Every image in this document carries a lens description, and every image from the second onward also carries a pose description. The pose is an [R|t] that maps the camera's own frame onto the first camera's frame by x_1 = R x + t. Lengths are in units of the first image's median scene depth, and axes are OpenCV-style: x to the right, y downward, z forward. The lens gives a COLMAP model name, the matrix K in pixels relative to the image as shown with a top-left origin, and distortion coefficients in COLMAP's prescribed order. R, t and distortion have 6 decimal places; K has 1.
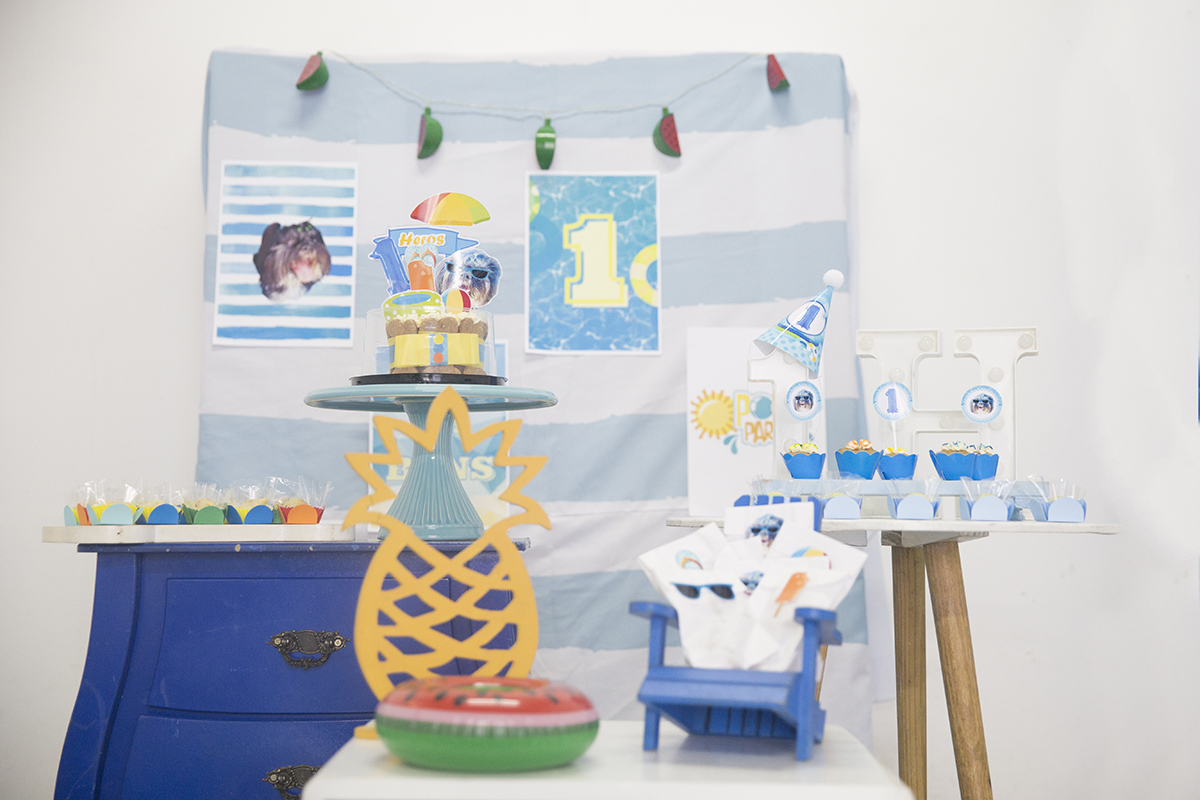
lens RADIAL K [[1781.6, 0, 588.8], [0, 1781.6, 402.0], [0, 0, 1]] dist [0.062719, 0.000000]
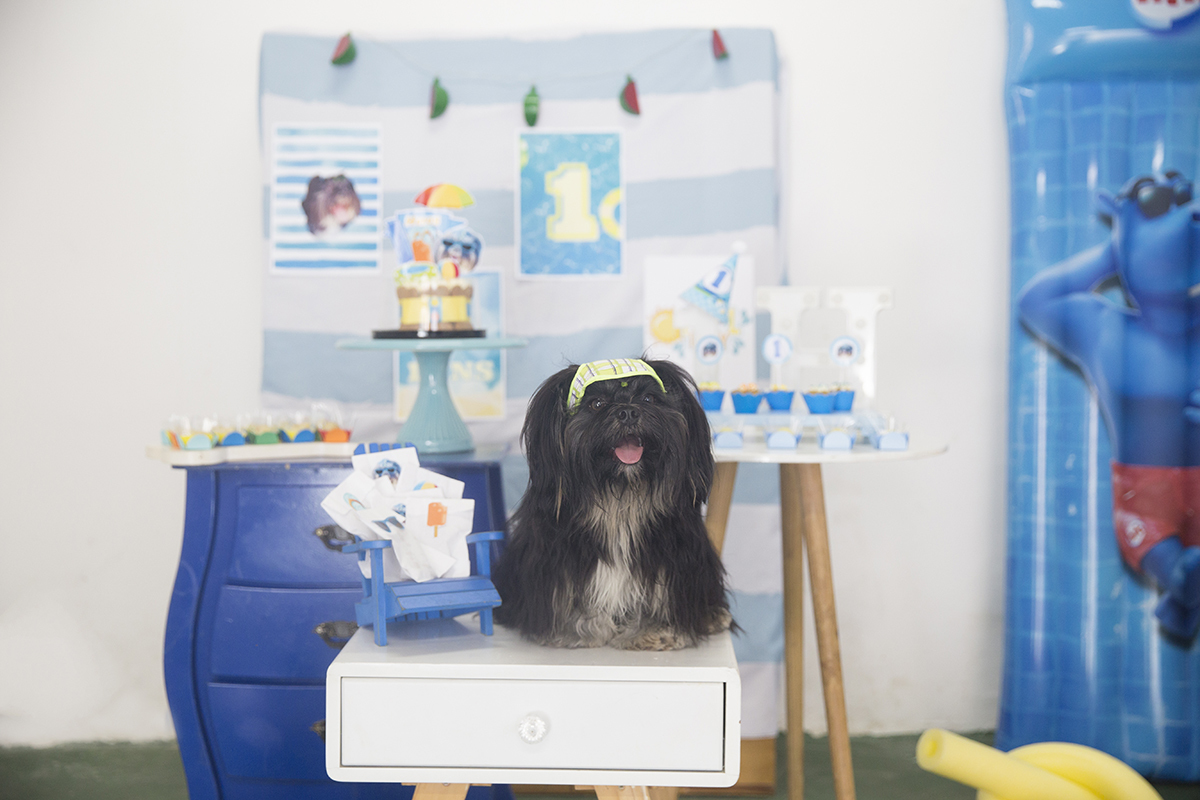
lens RADIAL K [[1656.2, 0, 604.1], [0, 1656.2, 397.6], [0, 0, 1]] dist [0.016024, 0.000000]
pose [[0.999685, -0.004234, -0.024757, 0.054711], [0.007458, 0.991272, 0.131619, -0.096928], [0.023983, -0.131762, 0.990991, -0.171477]]
